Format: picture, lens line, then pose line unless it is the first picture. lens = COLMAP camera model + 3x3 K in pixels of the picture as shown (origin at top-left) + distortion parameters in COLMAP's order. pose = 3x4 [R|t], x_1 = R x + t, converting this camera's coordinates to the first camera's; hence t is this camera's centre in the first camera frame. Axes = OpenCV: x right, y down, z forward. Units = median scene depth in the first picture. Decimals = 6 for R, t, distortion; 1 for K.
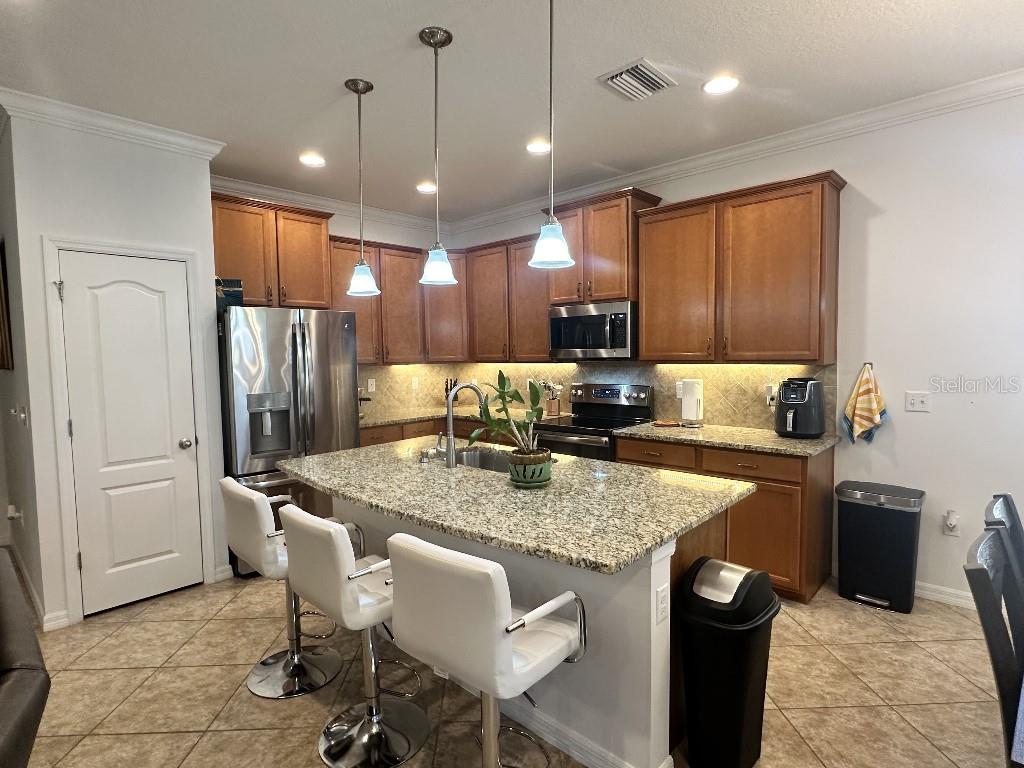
lens RADIAL K [[538.5, 0, 513.5], [0, 538.5, 386.7], [0, 0, 1]] dist [-0.005684, 0.000279]
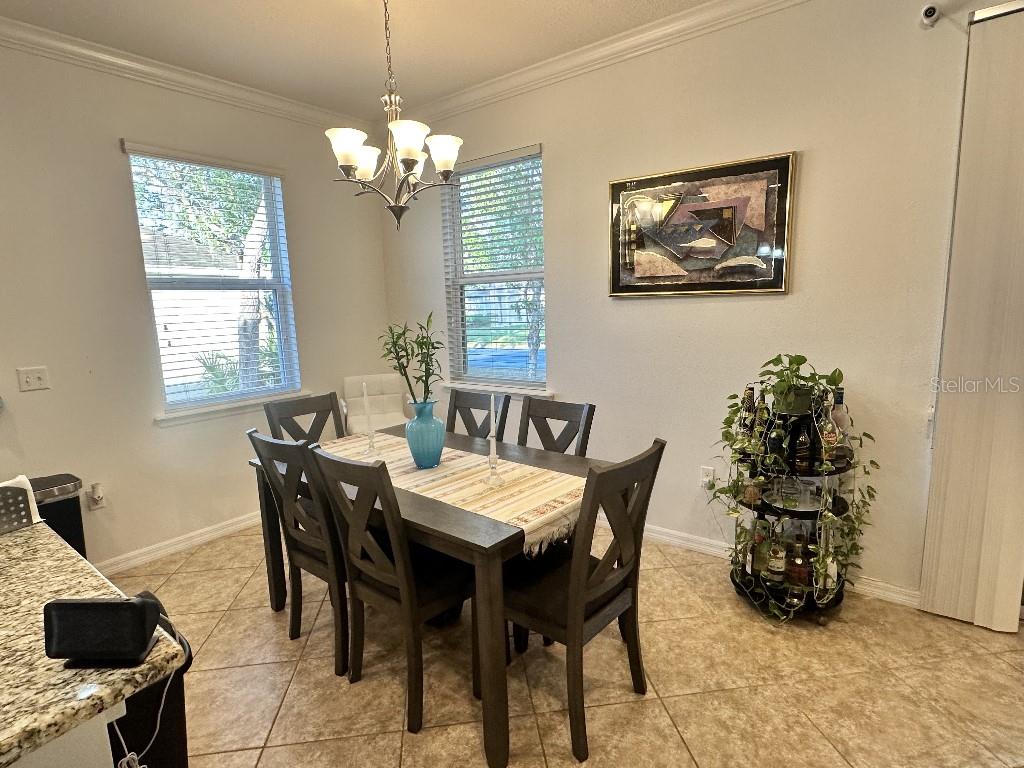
lens RADIAL K [[538.5, 0, 511.5], [0, 538.5, 388.5], [0, 0, 1]] dist [-0.005684, 0.000279]
pose [[-0.092343, -0.134804, 0.986560, -0.183631], [0.100170, 0.984509, 0.143900, -0.004474], [-0.990676, 0.112112, -0.077409, 0.284269]]
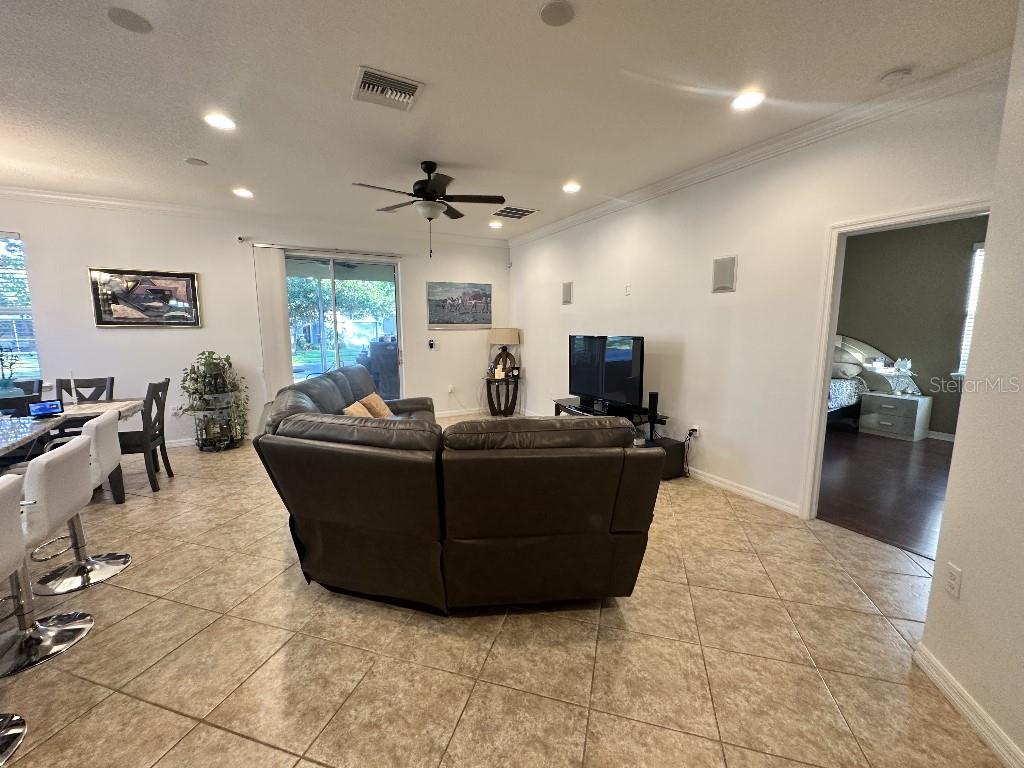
lens RADIAL K [[408.9, 0, 511.1], [0, 408.9, 380.9], [0, 0, 1]] dist [-0.000436, 0.000009]
pose [[-0.948296, -0.023349, 0.316528, -1.007756], [0.041121, 0.979846, 0.195475, -0.044339], [-0.314713, 0.198384, -0.928224, 0.902813]]
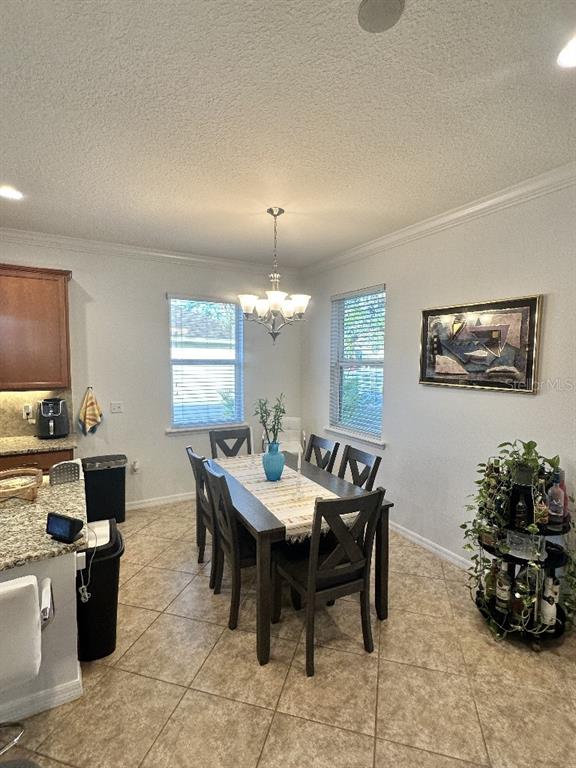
lens RADIAL K [[375.0, 0, 288.2], [0, 375.0, 385.8], [0, 0, 1]] dist [-0.003972, -0.000423]
pose [[0.296608, -0.043289, 0.954018, -0.290345], [0.049826, 0.998313, 0.029808, -0.053465], [-0.953699, 0.038693, 0.298265, 0.047428]]
